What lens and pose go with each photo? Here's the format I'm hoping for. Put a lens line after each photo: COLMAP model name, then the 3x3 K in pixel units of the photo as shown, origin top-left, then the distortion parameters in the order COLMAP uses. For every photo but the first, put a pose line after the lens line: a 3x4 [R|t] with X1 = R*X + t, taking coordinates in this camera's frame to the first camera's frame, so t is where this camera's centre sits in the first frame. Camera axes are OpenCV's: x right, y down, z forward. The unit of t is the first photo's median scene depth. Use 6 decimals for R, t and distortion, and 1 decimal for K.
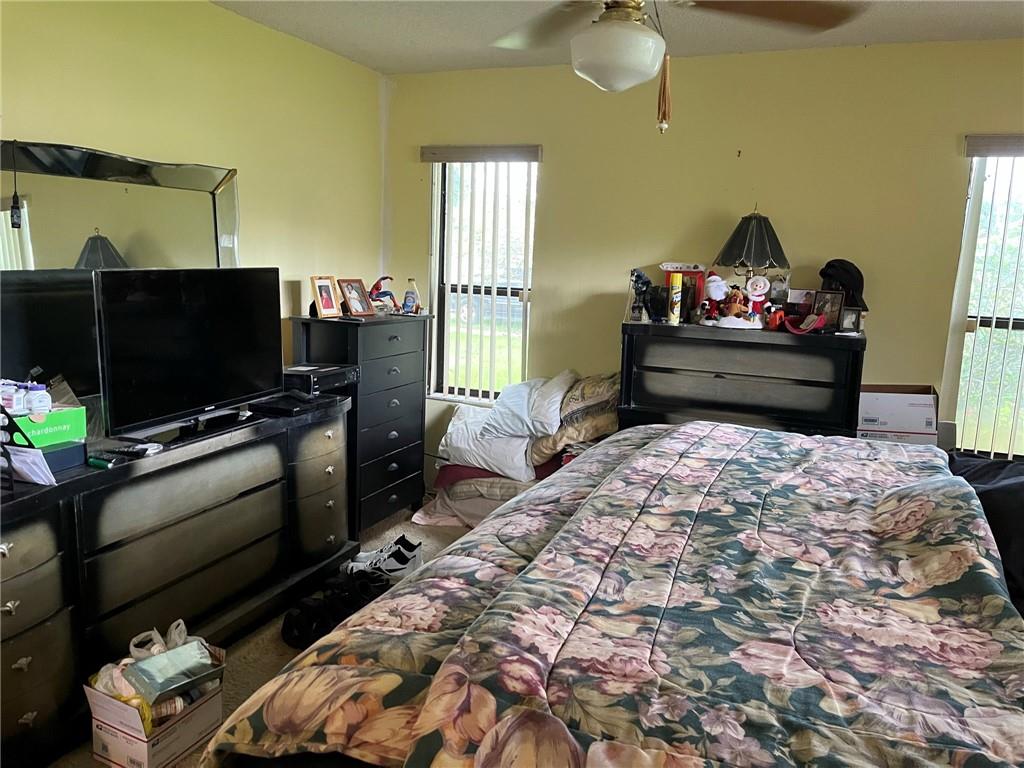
lens RADIAL K [[770.9, 0, 507.4], [0, 770.9, 375.5], [0, 0, 1]] dist [0.082261, -0.112611]
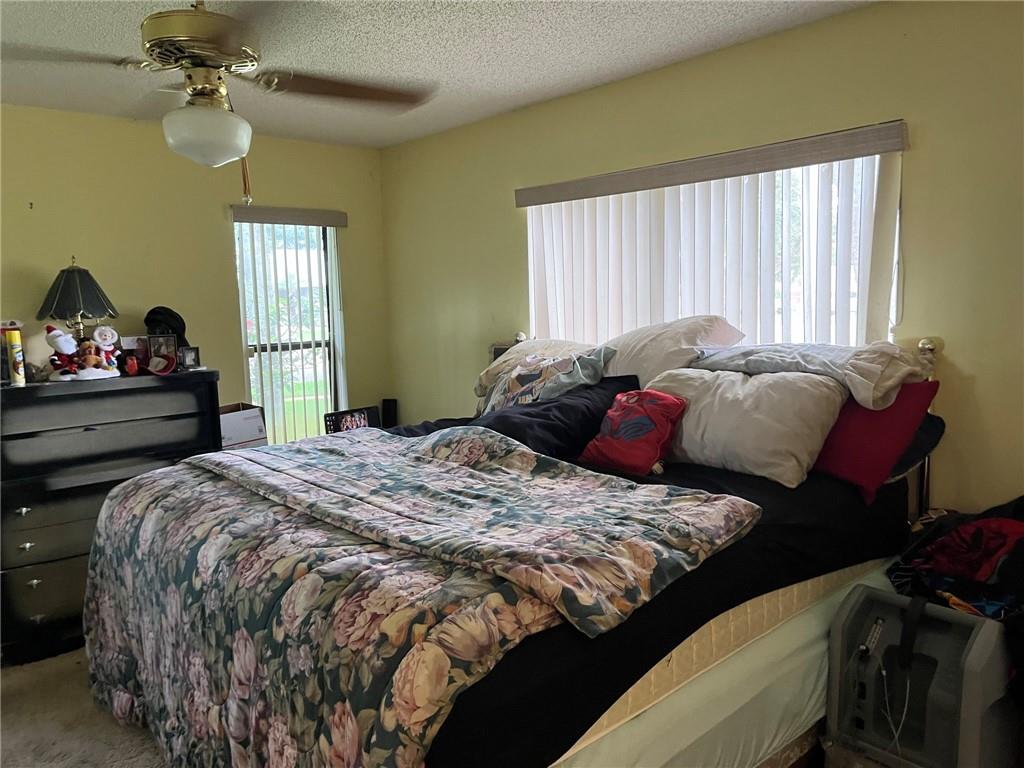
lens RADIAL K [[770.9, 0, 507.4], [0, 770.9, 375.5], [0, 0, 1]] dist [0.082261, -0.112611]
pose [[0.415493, -0.139211, 0.898880, -0.962137], [0.189817, 0.979732, 0.063993, -0.070326], [-0.889570, 0.144034, 0.433496, 0.201945]]
